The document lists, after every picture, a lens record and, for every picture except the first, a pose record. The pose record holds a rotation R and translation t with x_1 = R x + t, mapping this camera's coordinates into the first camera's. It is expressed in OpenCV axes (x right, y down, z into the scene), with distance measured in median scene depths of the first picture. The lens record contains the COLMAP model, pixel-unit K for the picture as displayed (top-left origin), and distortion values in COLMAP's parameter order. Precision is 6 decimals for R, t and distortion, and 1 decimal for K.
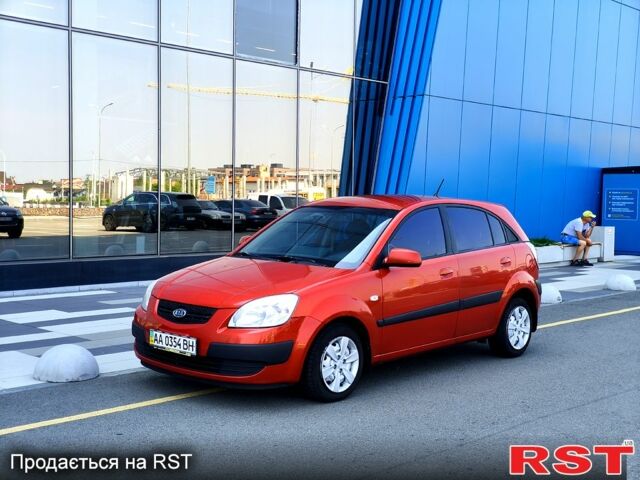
lens RADIAL K [[860.6, 0, 320.0], [0, 860.6, 240.0], [0, 0, 1]] dist [-0.020777, -0.008330]
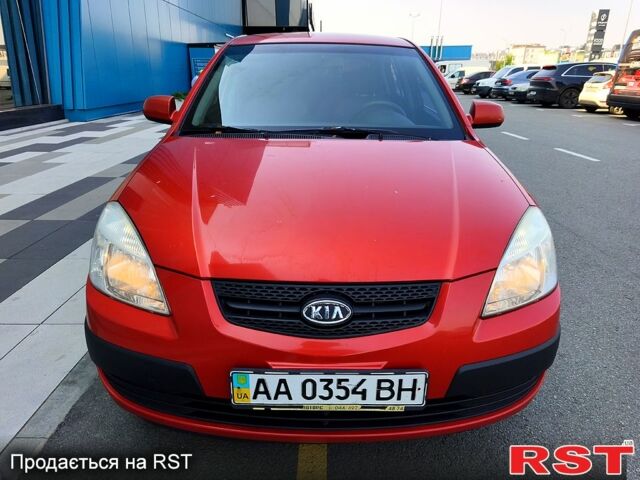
lens RADIAL K [[437.9, 0, 319.6], [0, 437.9, 225.4], [0, 0, 1]] dist [0.003530, -0.001527]
pose [[0.721053, -0.231656, 0.653007, -0.289445], [0.033373, 0.952971, 0.301219, -0.012443], [-0.692076, -0.195402, 0.694873, 0.884181]]
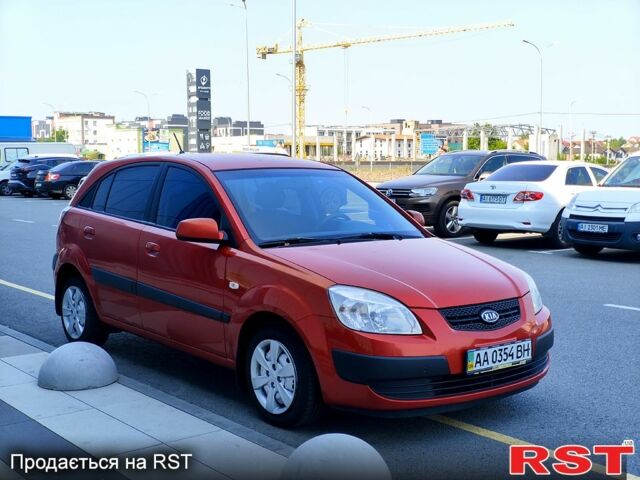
lens RADIAL K [[860.6, 0, 320.0], [0, 860.6, 240.0], [0, 0, 1]] dist [-0.020777, -0.008330]
pose [[0.124010, -0.097216, 0.987507, -0.923791], [0.044412, 0.994736, 0.092350, -0.057456], [-0.991287, 0.032405, 0.127674, 1.062873]]
